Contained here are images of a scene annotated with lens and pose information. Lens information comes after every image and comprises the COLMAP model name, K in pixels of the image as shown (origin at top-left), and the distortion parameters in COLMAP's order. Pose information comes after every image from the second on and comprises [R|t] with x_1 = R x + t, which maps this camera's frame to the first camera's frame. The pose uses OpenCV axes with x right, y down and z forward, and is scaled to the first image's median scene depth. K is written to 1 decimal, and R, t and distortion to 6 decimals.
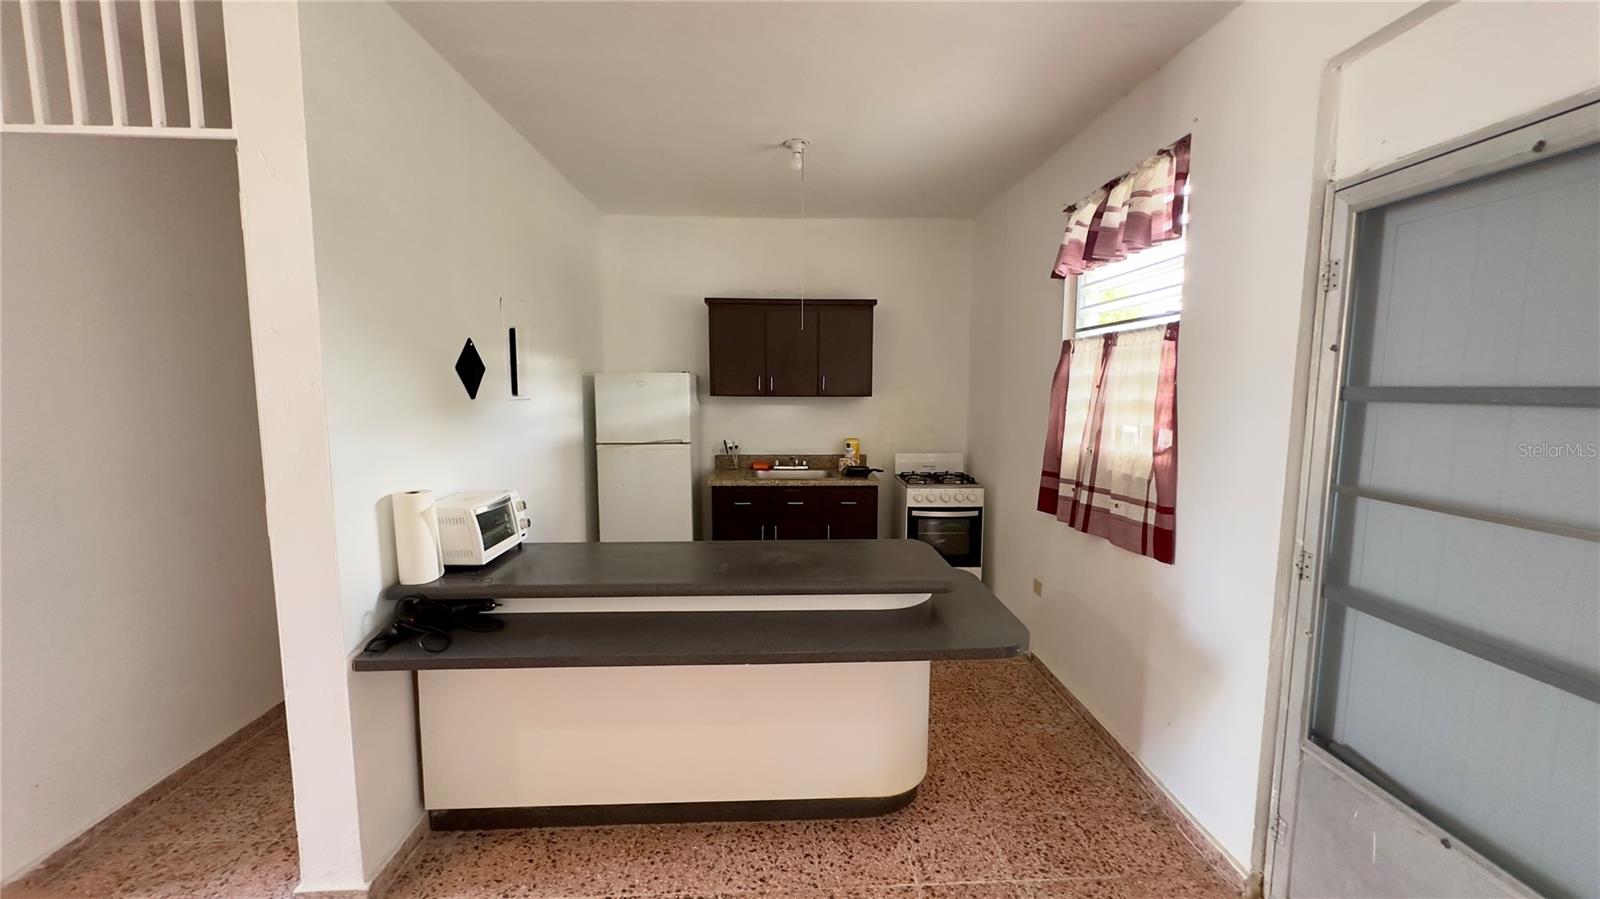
lens RADIAL K [[621.7, 0, 793.6], [0, 621.7, 449.4], [0, 0, 1]] dist [-0.001460, -0.000220]
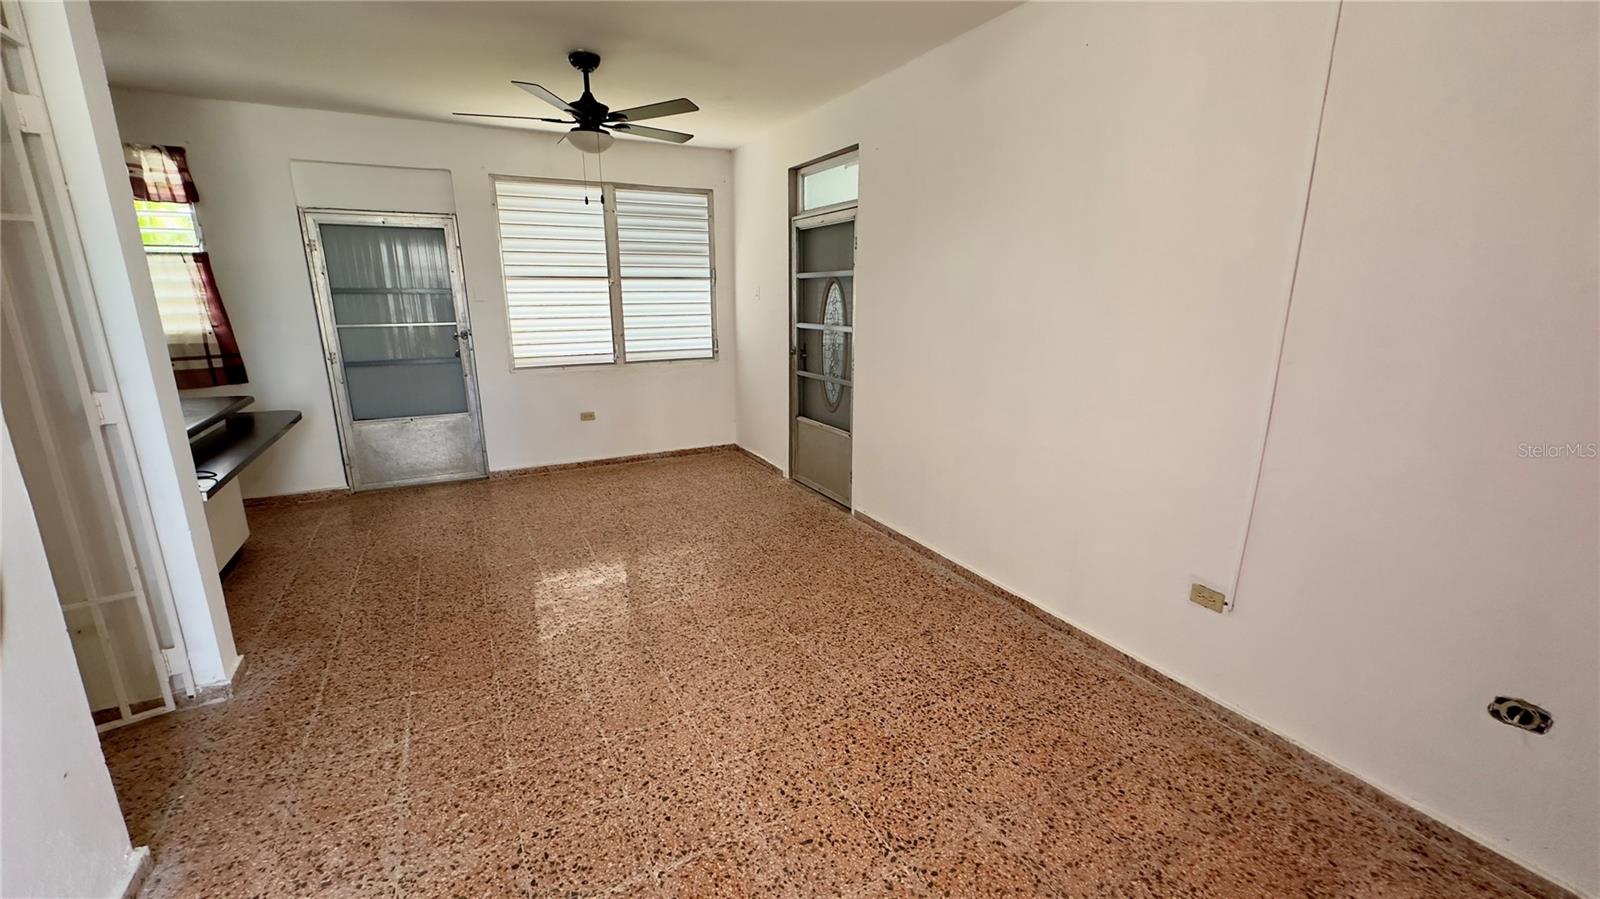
lens RADIAL K [[621.7, 0, 793.6], [0, 621.7, 449.4], [0, 0, 1]] dist [-0.001460, -0.000220]
pose [[-0.446819, -0.210176, 0.869585, -1.785648], [0.098594, 0.954522, 0.281366, 0.006336], [-0.889175, 0.211456, -0.405777, 0.297324]]
